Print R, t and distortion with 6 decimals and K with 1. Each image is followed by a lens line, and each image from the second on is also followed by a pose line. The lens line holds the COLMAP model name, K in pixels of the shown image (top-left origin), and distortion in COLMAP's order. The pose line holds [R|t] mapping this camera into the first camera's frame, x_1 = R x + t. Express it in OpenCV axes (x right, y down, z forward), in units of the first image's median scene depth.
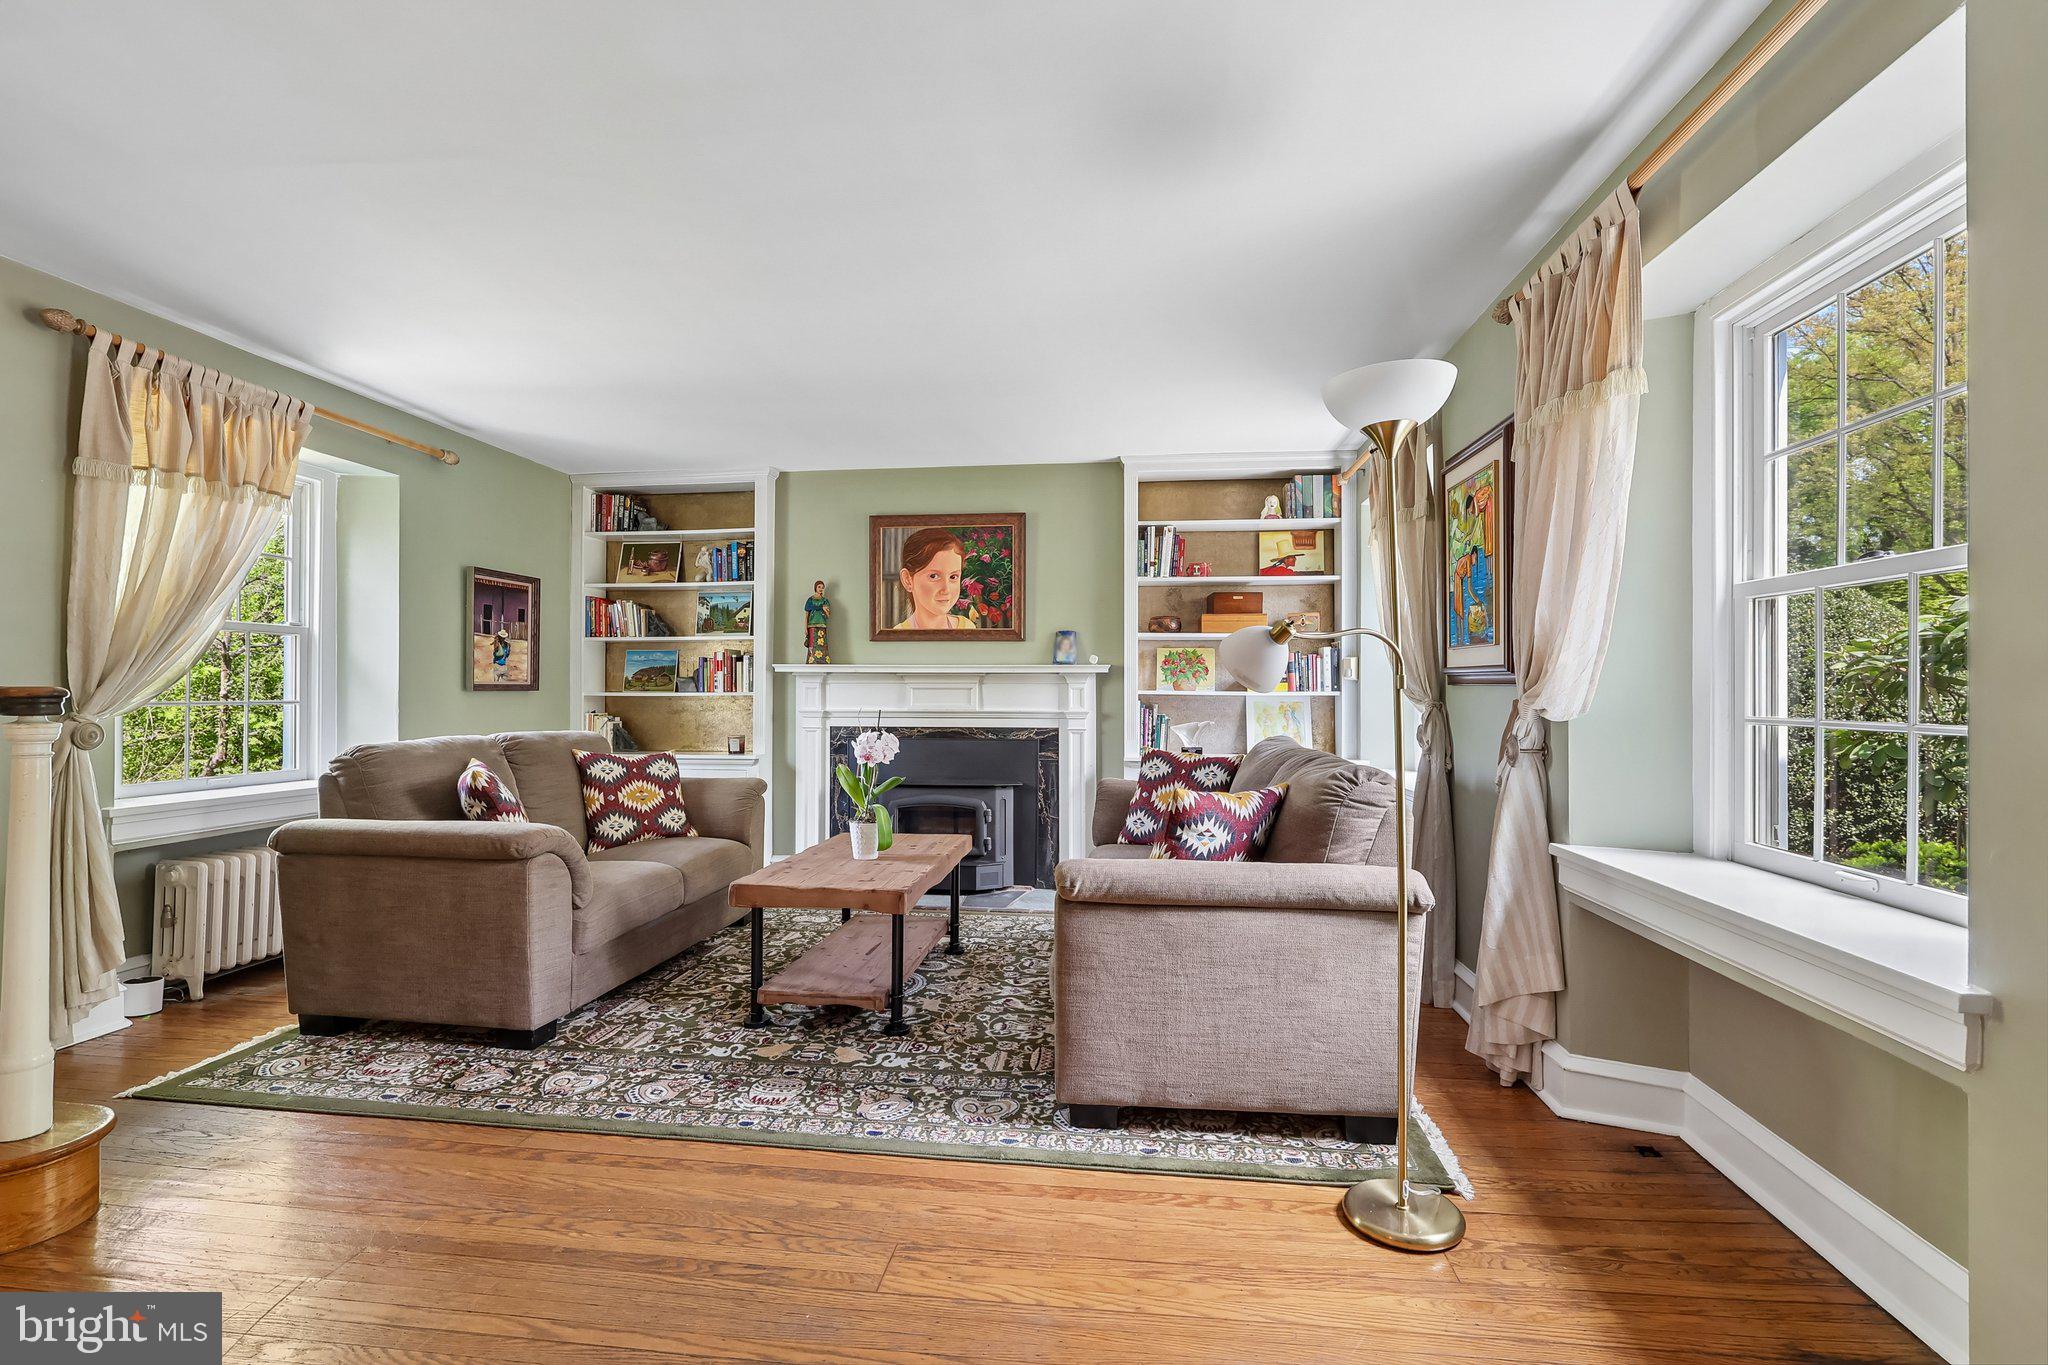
lens RADIAL K [[950.8, 0, 1020.6], [0, 950.8, 690.1], [0, 0, 1]] dist [0.001615, -0.000737]
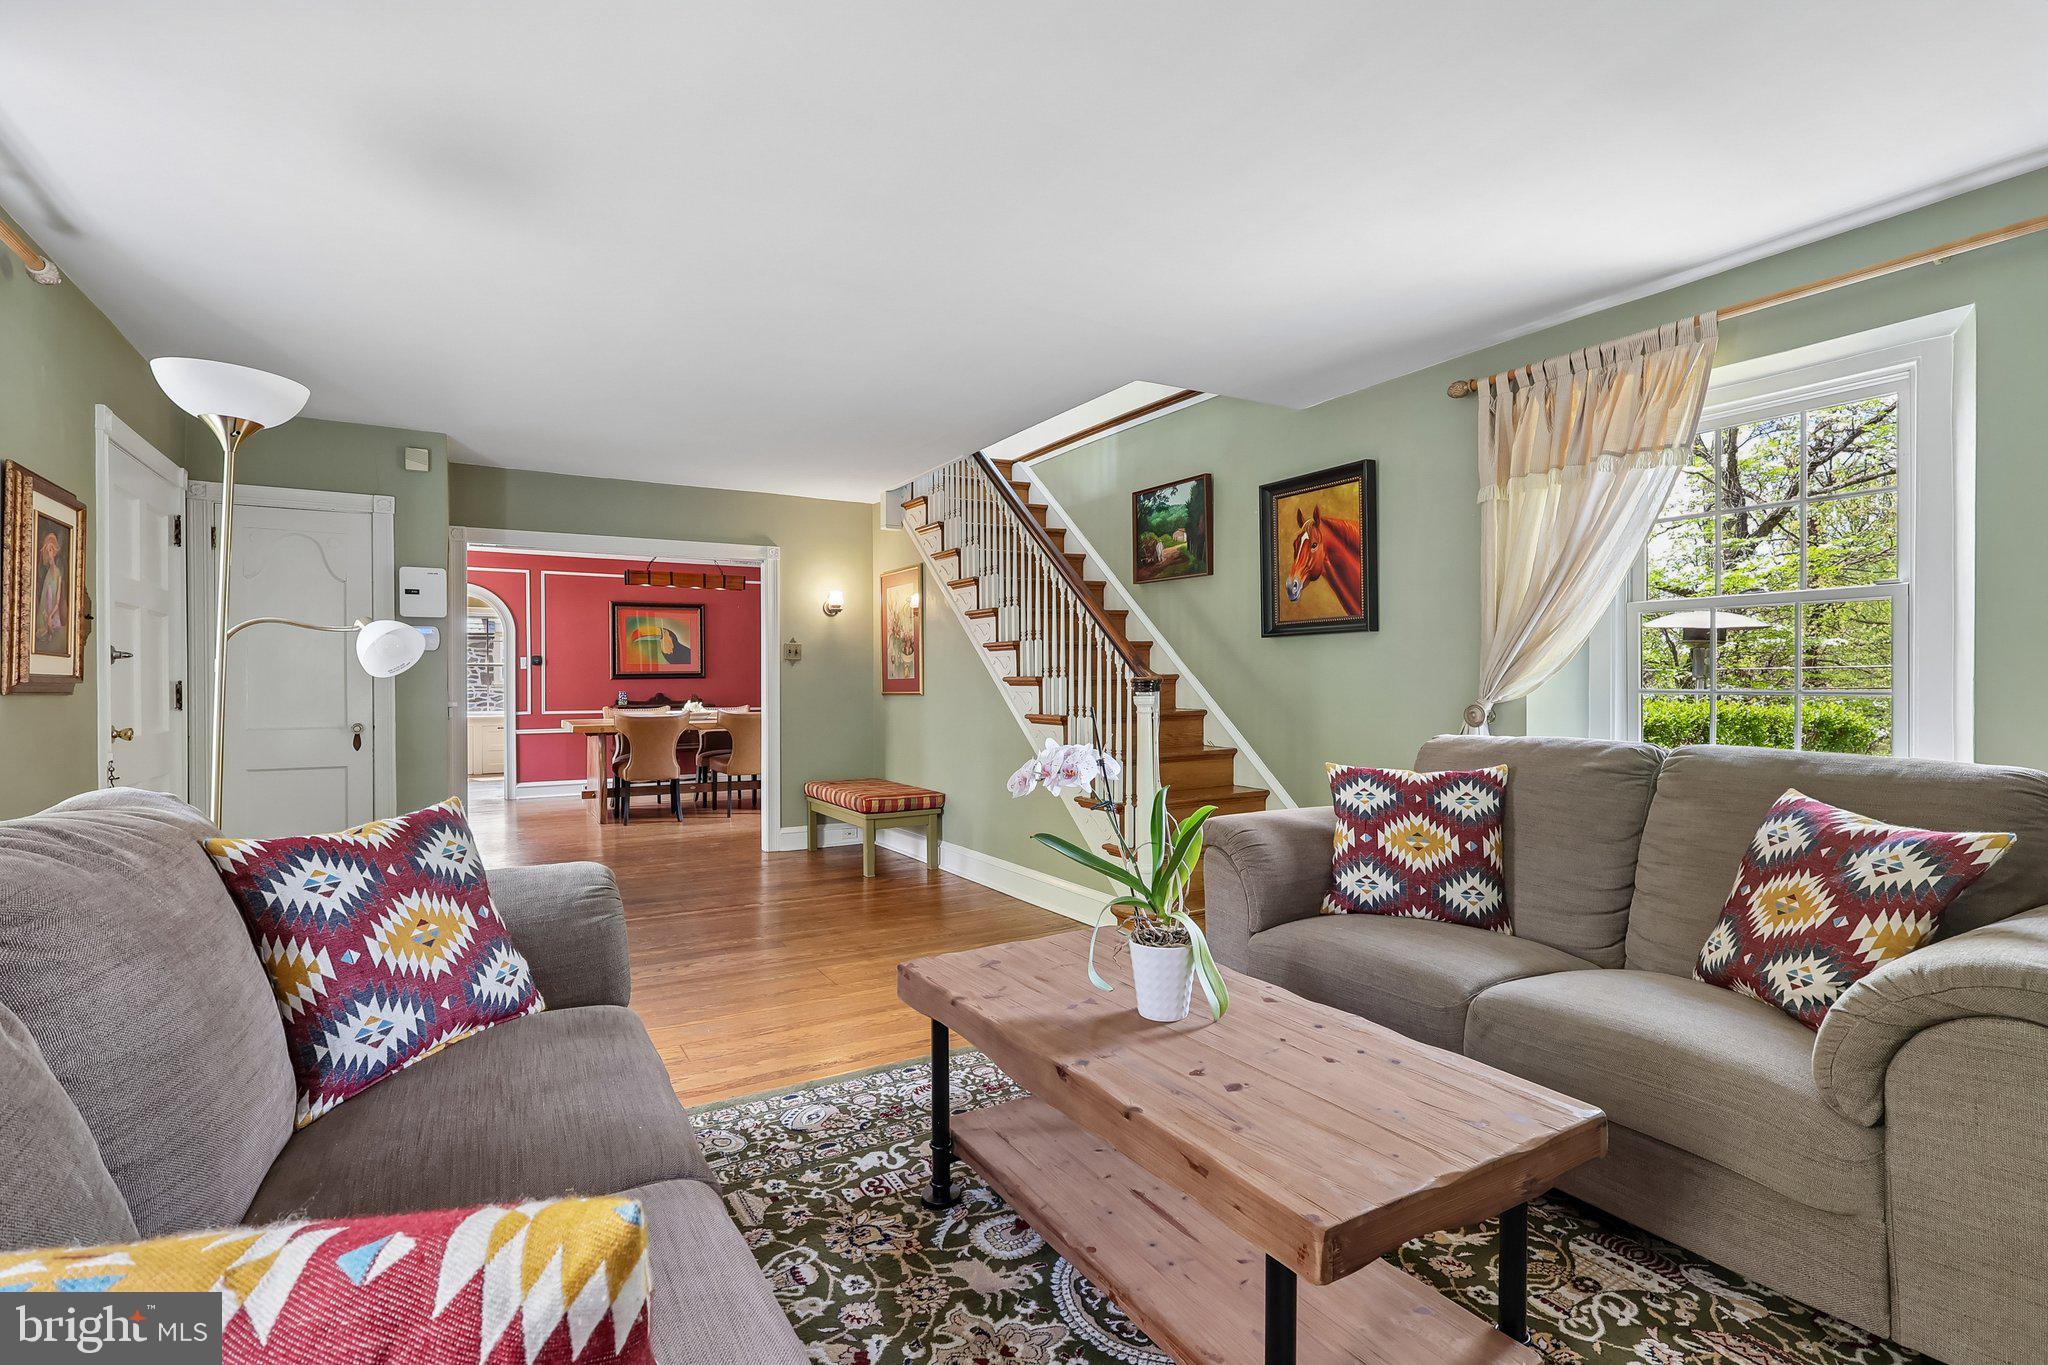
lens RADIAL K [[950.8, 0, 1022.7], [0, 950.8, 686.4], [0, 0, 1]] dist [0.001615, -0.000737]
pose [[-0.792423, 0.000311, -0.609972, 0.226559], [0.001001, 0.999999, -0.000790, 0.010674], [0.609972, -0.001237, -0.792422, 1.588198]]
